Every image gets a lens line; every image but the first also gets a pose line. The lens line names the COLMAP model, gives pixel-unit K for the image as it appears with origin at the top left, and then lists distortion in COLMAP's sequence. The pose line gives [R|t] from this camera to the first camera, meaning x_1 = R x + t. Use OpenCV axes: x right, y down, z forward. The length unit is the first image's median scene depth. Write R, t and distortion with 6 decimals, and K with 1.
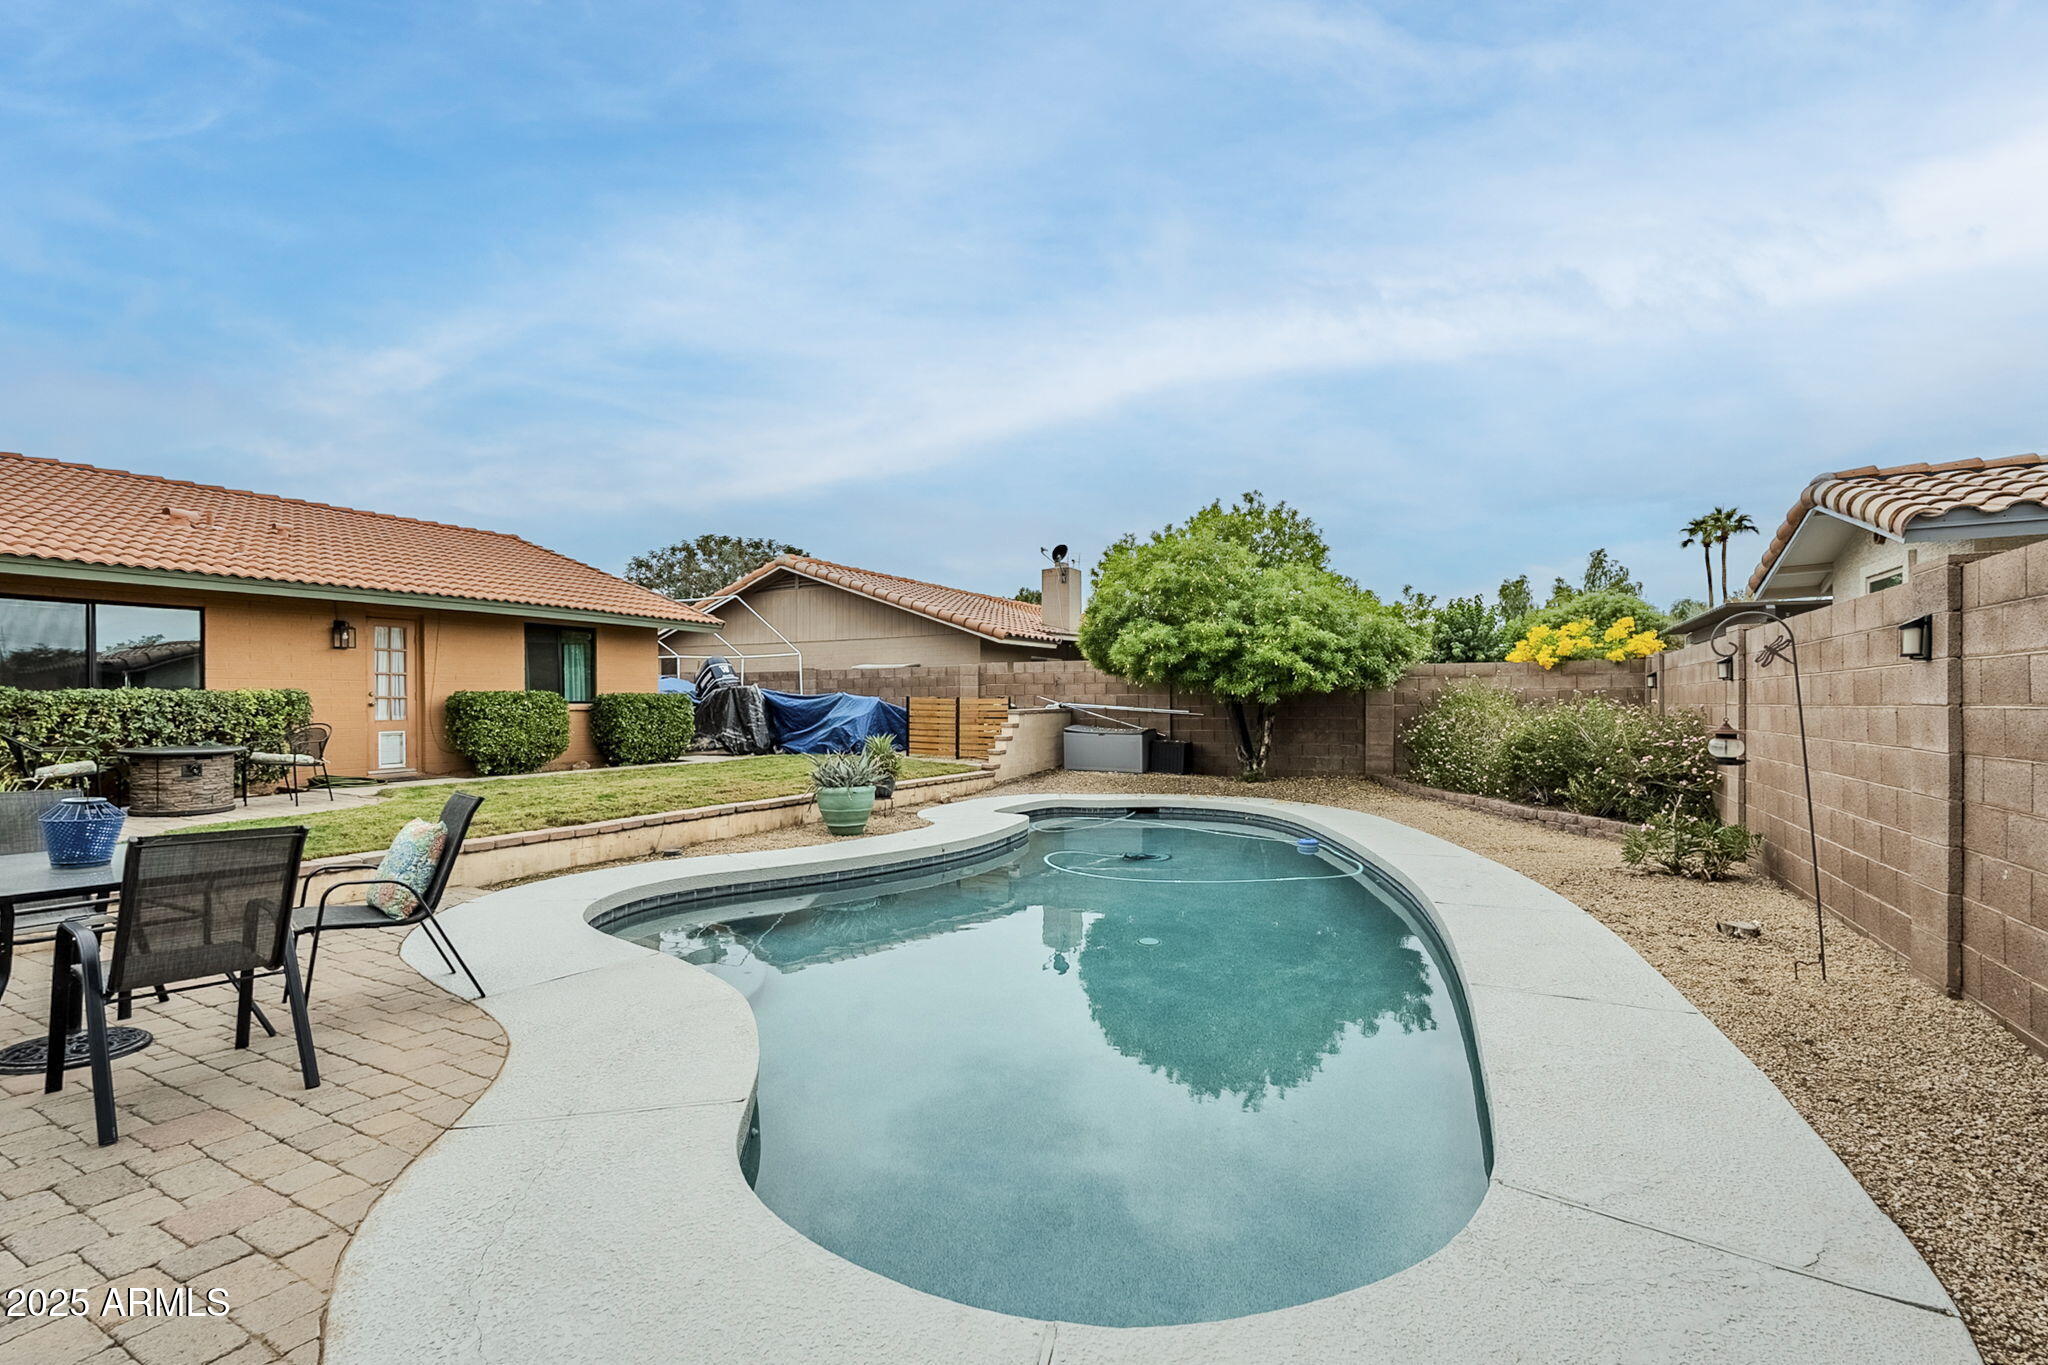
lens RADIAL K [[919.3, 0, 1020.3], [0, 919.3, 693.1], [0, 0, 1]] dist [0.000867, -0.001525]
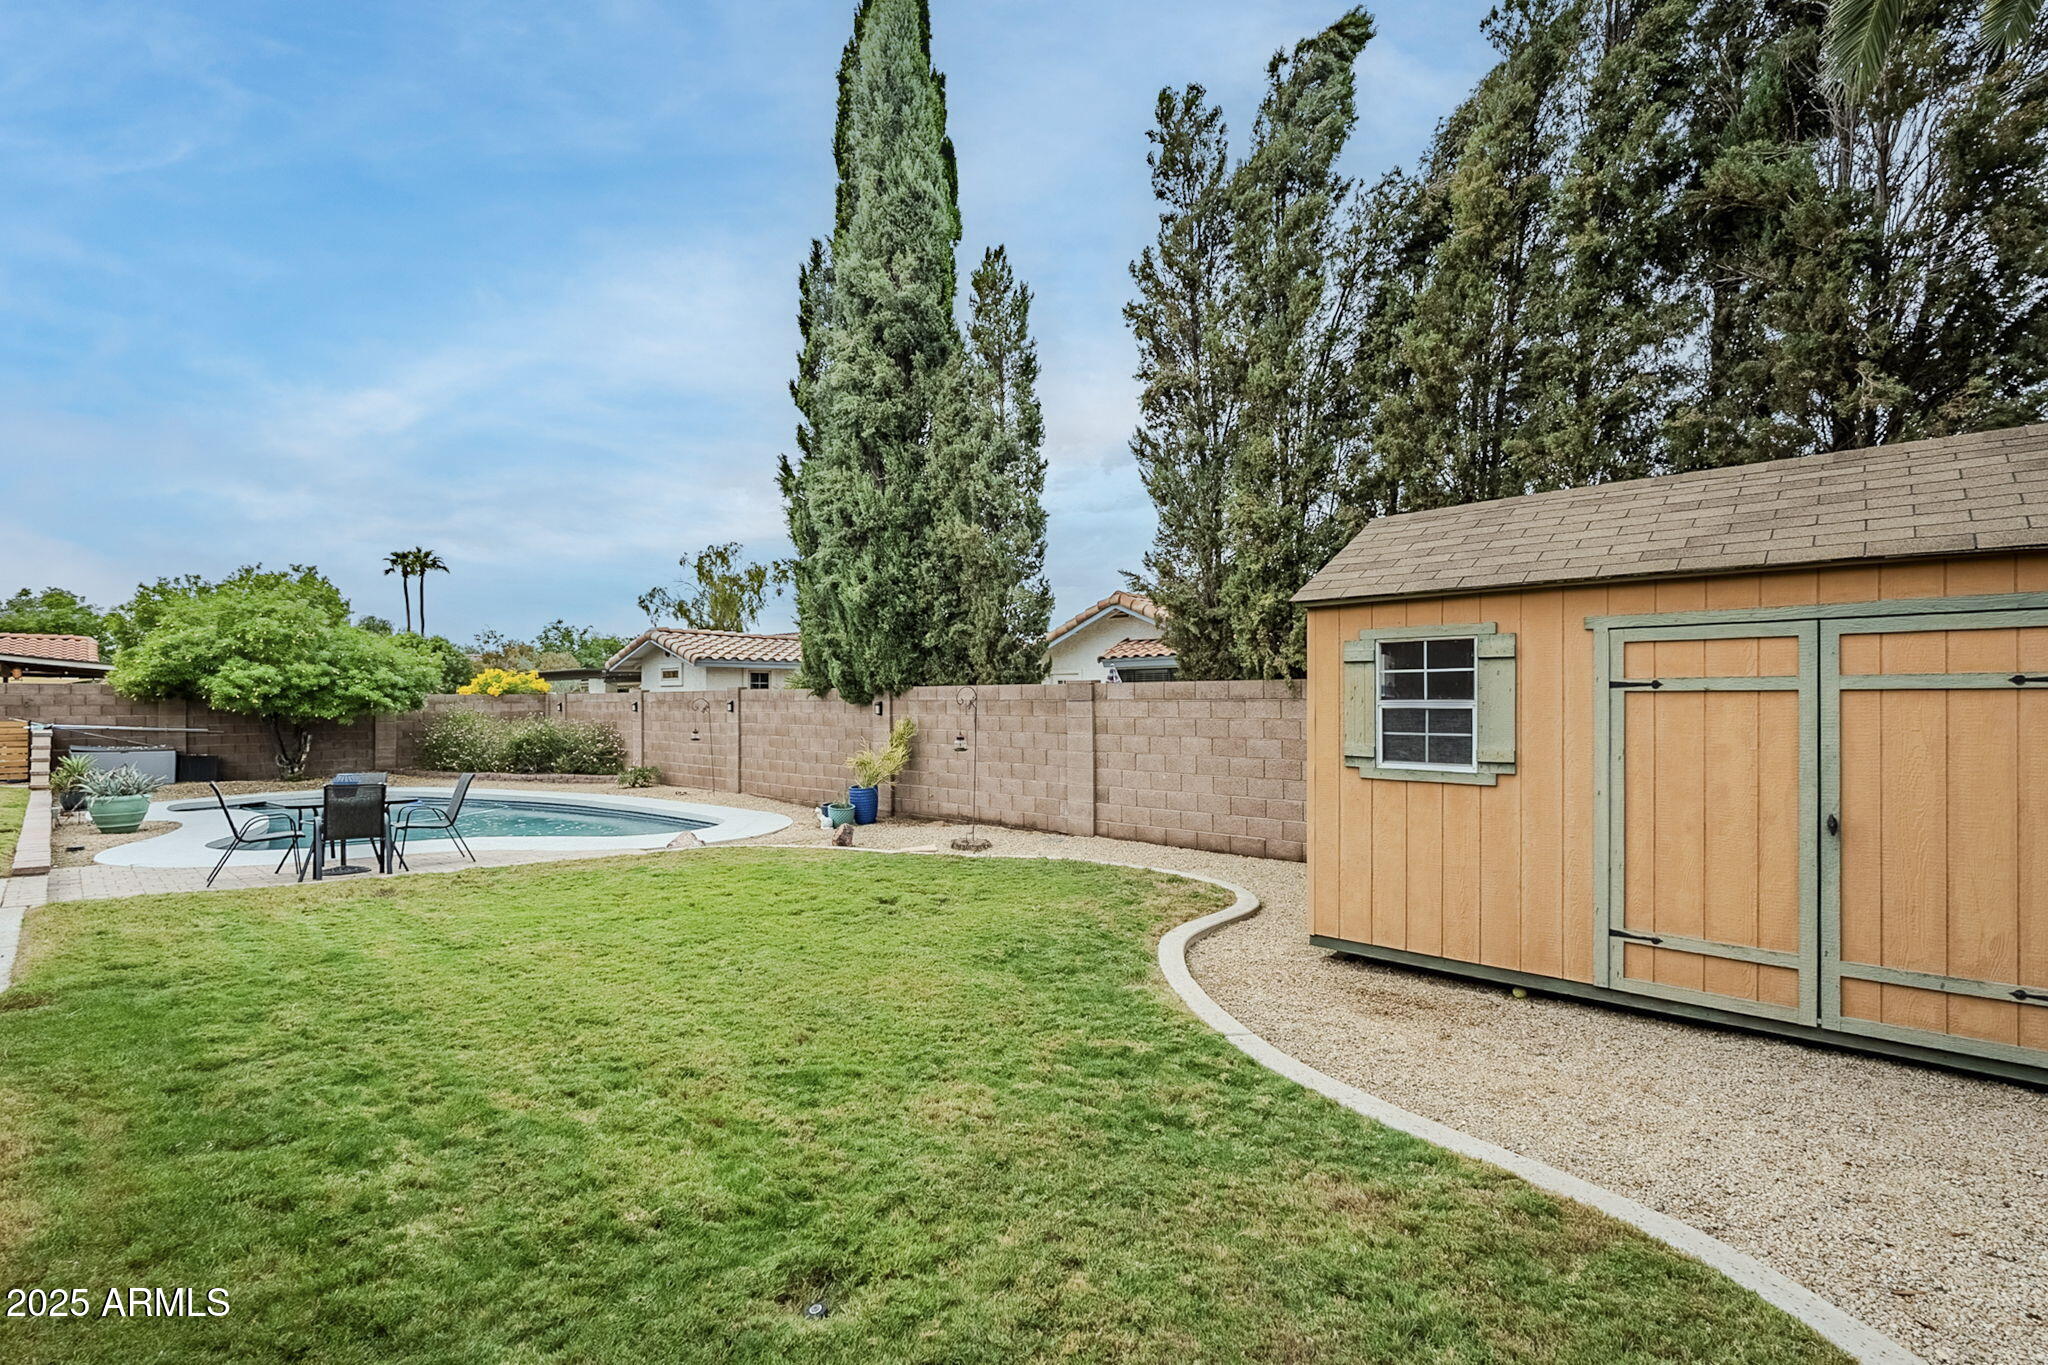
lens RADIAL K [[919.3, 0, 1015.9], [0, 919.3, 691.7], [0, 0, 1]] dist [0.000867, -0.001525]
pose [[0.293309, 0.015504, 0.955892, -0.819877], [-0.006539, 0.999878, -0.014211, -0.024545], [-0.955995, -0.002083, 0.293374, -0.449355]]
